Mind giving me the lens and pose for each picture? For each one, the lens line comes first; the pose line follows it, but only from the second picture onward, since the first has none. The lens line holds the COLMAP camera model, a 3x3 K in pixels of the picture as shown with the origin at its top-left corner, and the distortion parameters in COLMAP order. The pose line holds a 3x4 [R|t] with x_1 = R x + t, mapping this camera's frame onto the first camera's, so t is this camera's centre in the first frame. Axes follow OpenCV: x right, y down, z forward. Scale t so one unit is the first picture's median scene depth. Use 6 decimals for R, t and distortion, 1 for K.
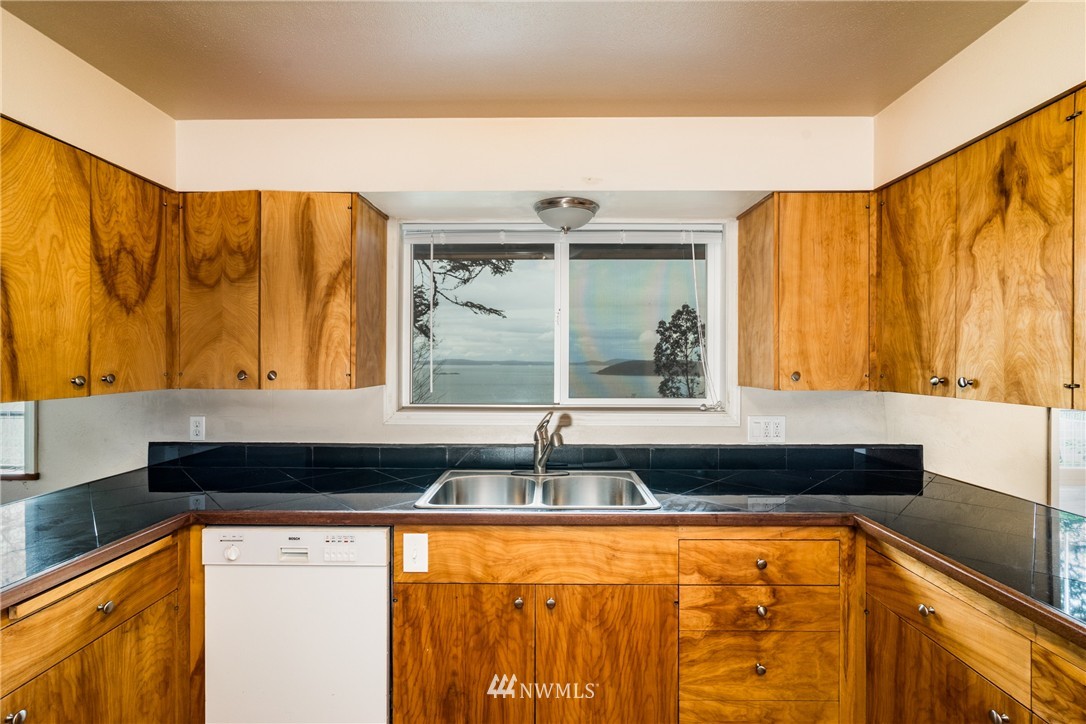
lens RADIAL K [[485.4, 0, 543.0], [0, 485.4, 362.0], [0, 0, 1]] dist [0.000109, 0.000148]
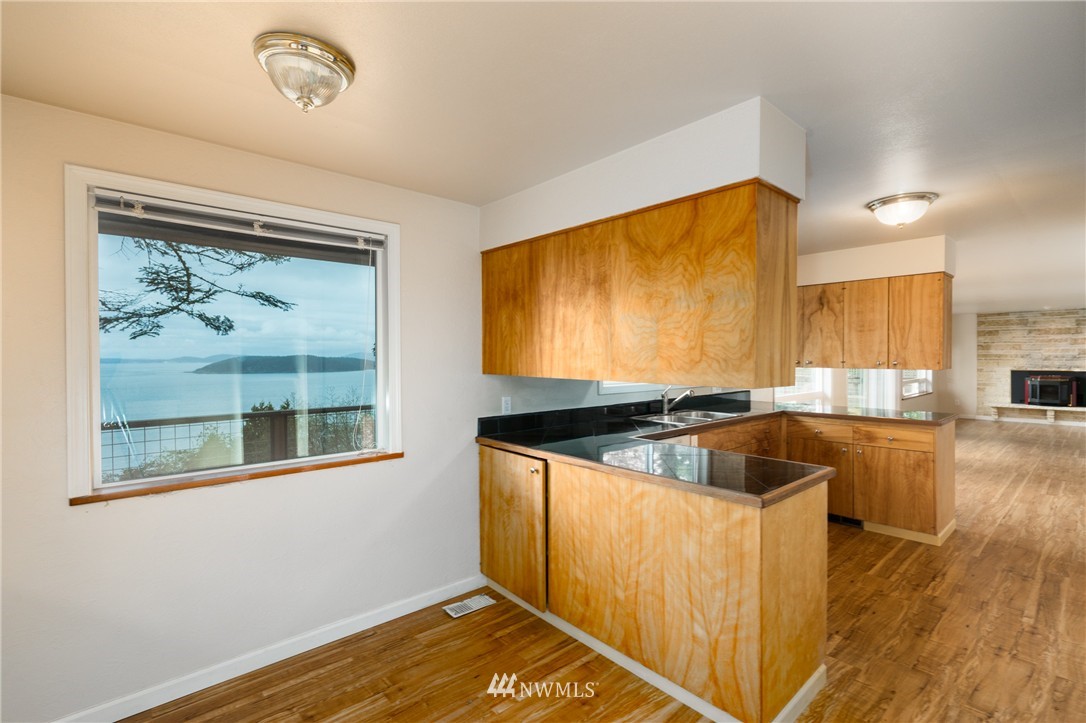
lens RADIAL K [[493.9, 0, 543.0], [0, 493.9, 361.5], [0, 0, 1]] dist [0.003078, 0.000083]
pose [[0.742231, -0.015530, 0.669964, -2.673706], [0.009161, 0.999873, 0.013029, -0.020103], [-0.670082, -0.003532, 0.742279, -0.221258]]
